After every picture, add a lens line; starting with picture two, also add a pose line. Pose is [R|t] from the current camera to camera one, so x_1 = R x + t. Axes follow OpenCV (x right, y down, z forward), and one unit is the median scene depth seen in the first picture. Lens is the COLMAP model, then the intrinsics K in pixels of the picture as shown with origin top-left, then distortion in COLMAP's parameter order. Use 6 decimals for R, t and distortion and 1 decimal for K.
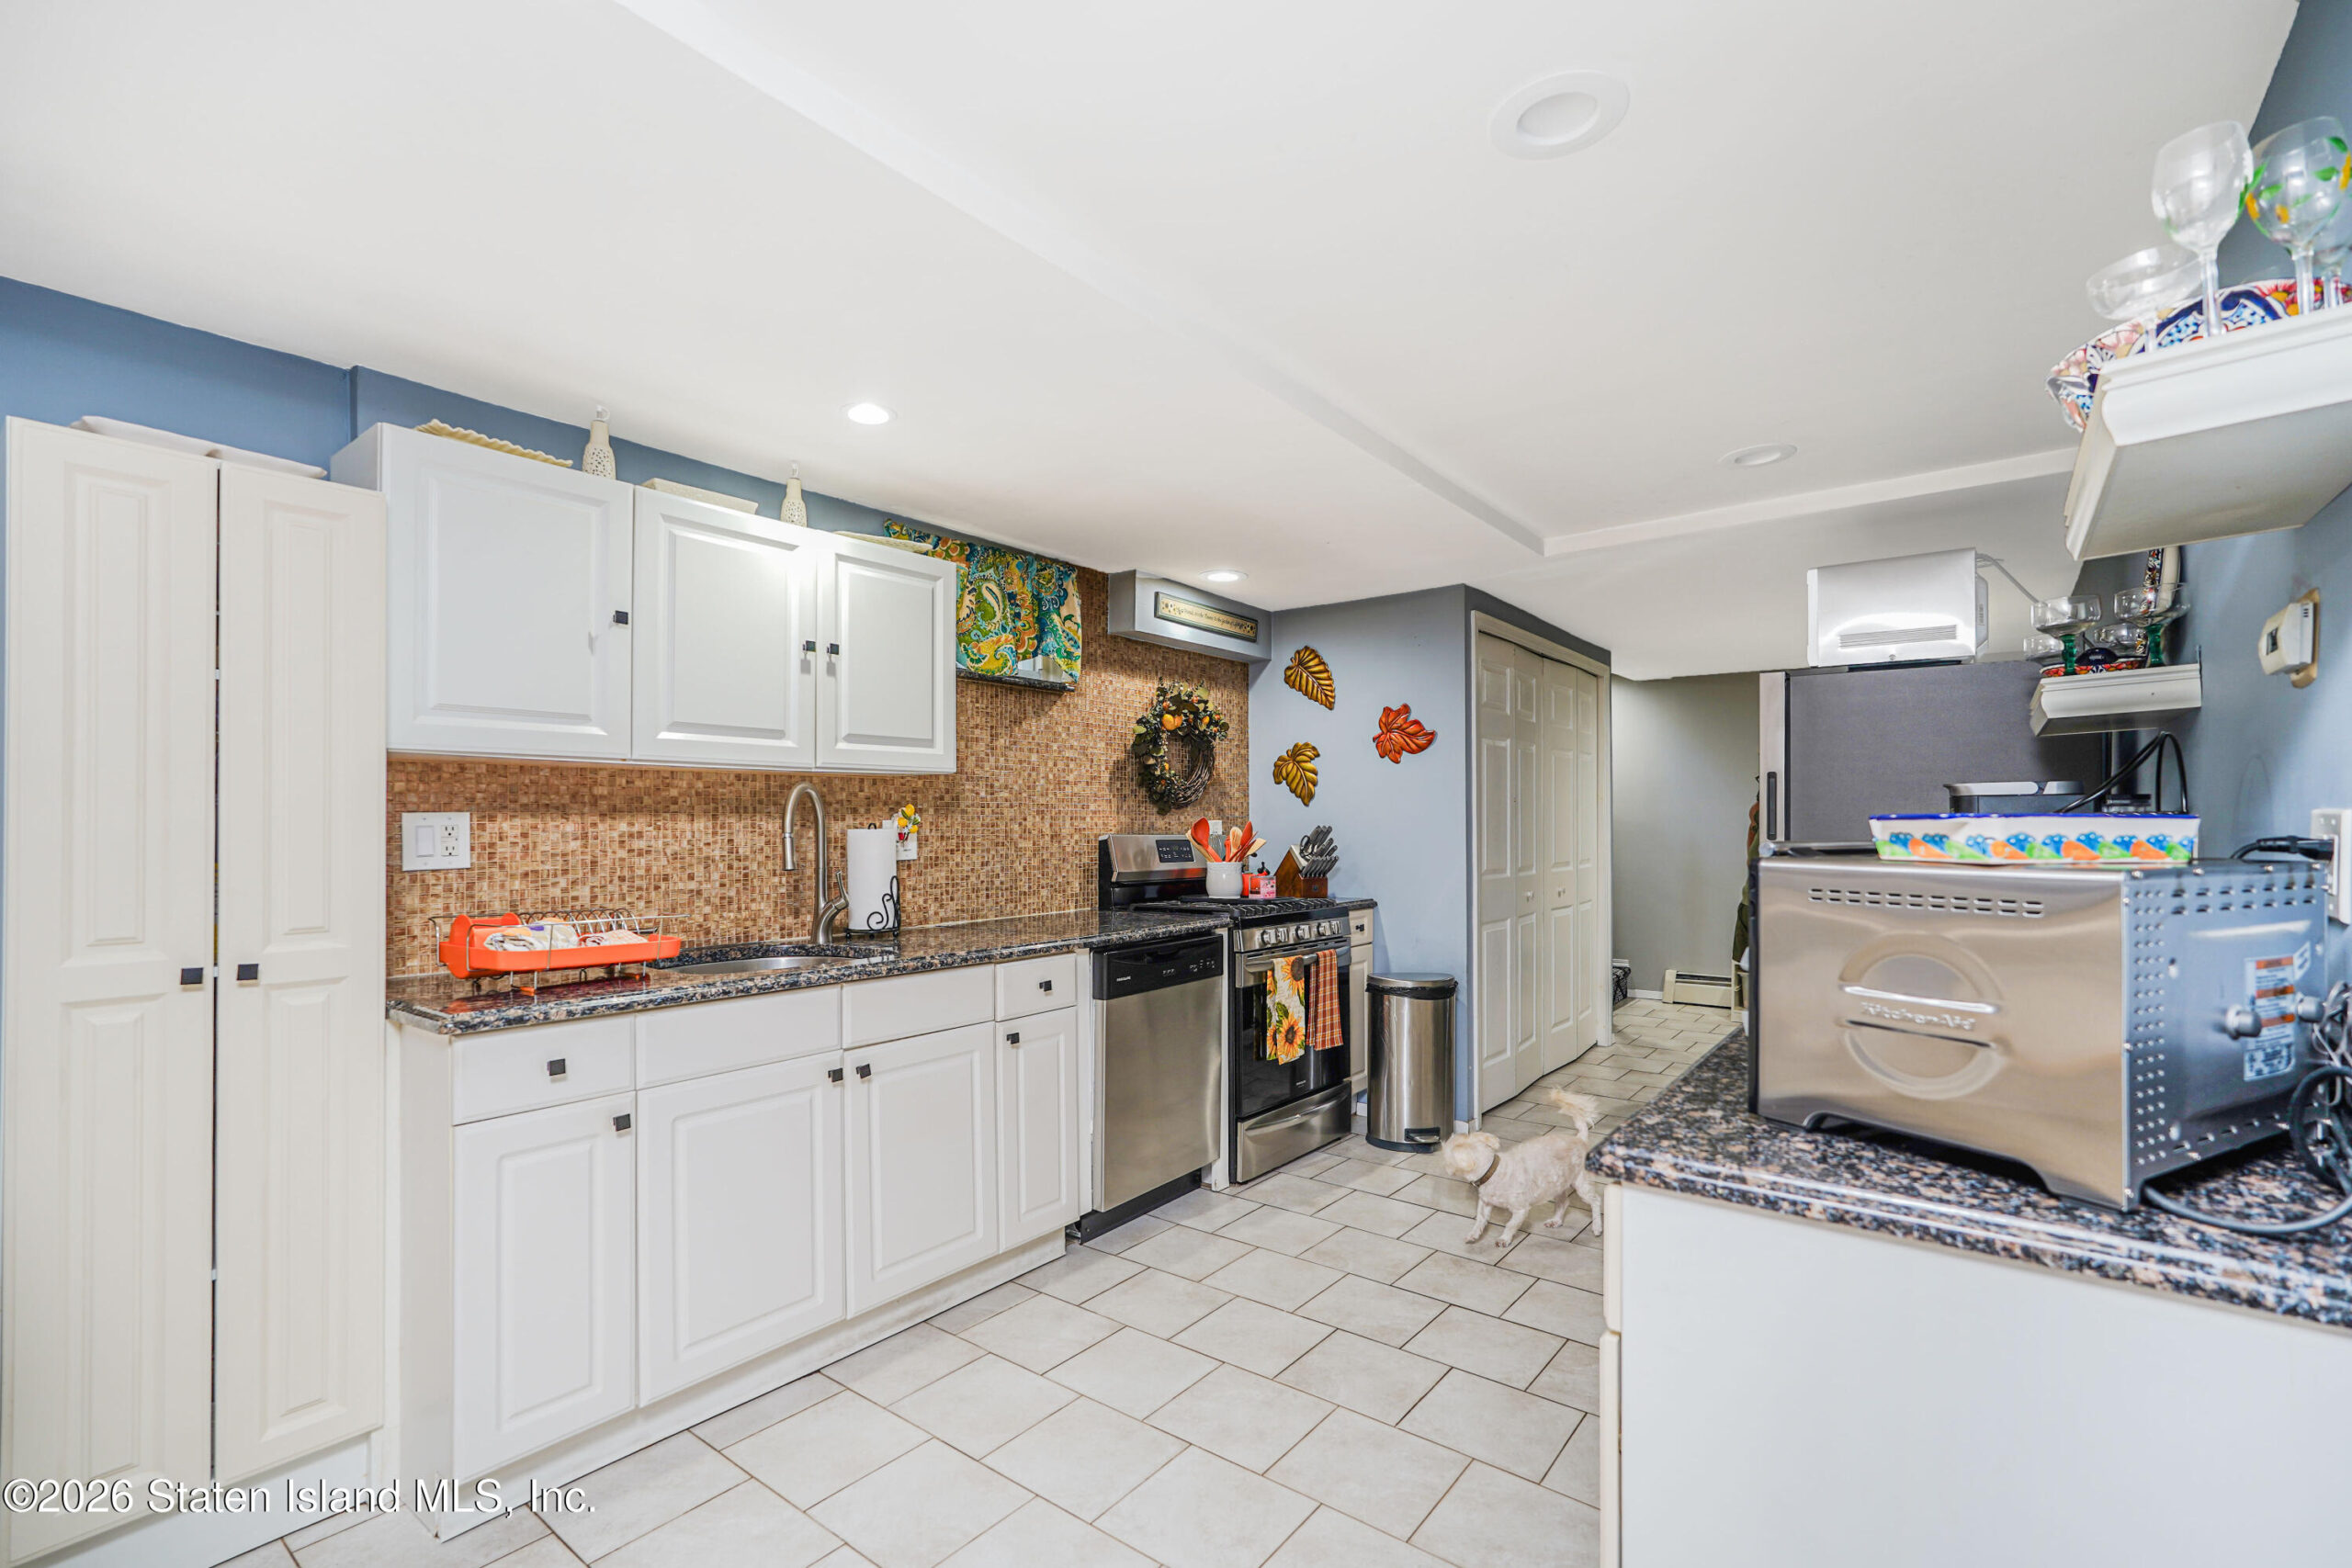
lens RADIAL K [[1038.8, 0, 1172.0], [0, 1038.8, 791.1], [0, 0, 1]] dist [-0.020345, 0.010572]
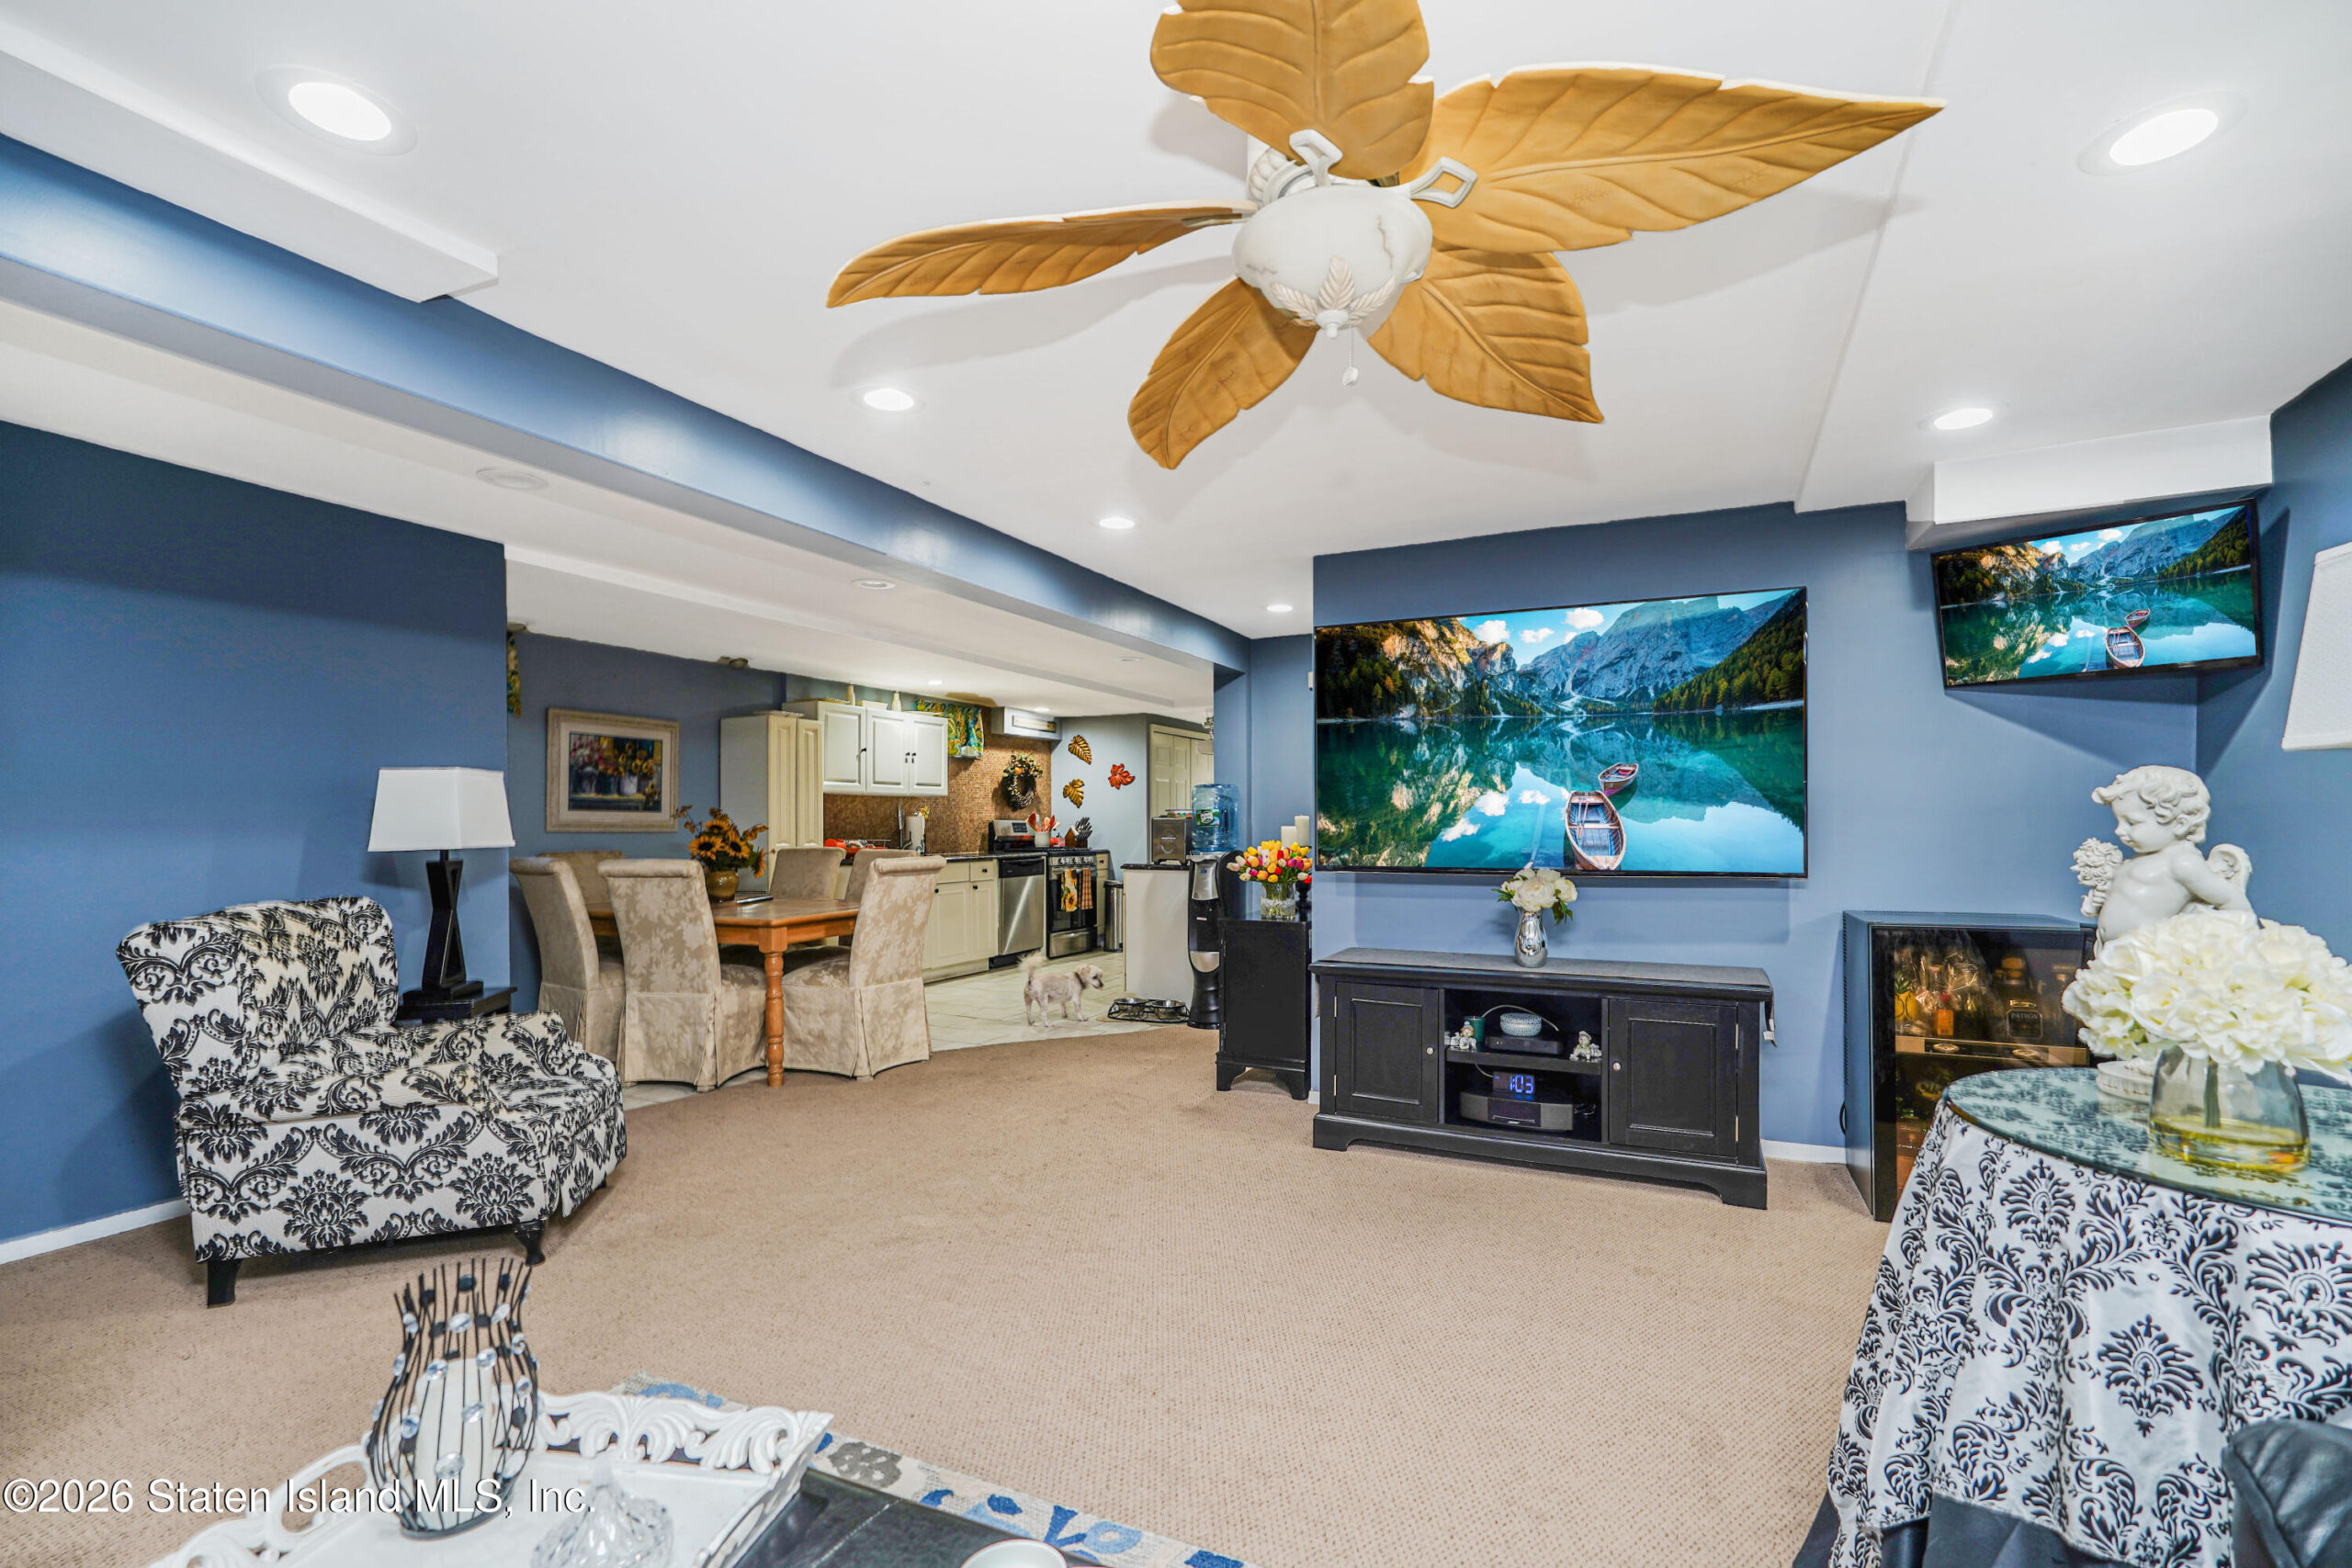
lens RADIAL K [[1038.8, 0, 1172.0], [0, 1038.8, 791.1], [0, 0, 1]] dist [-0.020345, 0.010572]
pose [[0.977970, 0.001946, 0.208735, -0.149229], [-0.000756, 0.999983, -0.005777, -0.010257], [-0.208742, 0.005492, 0.977955, -1.310163]]
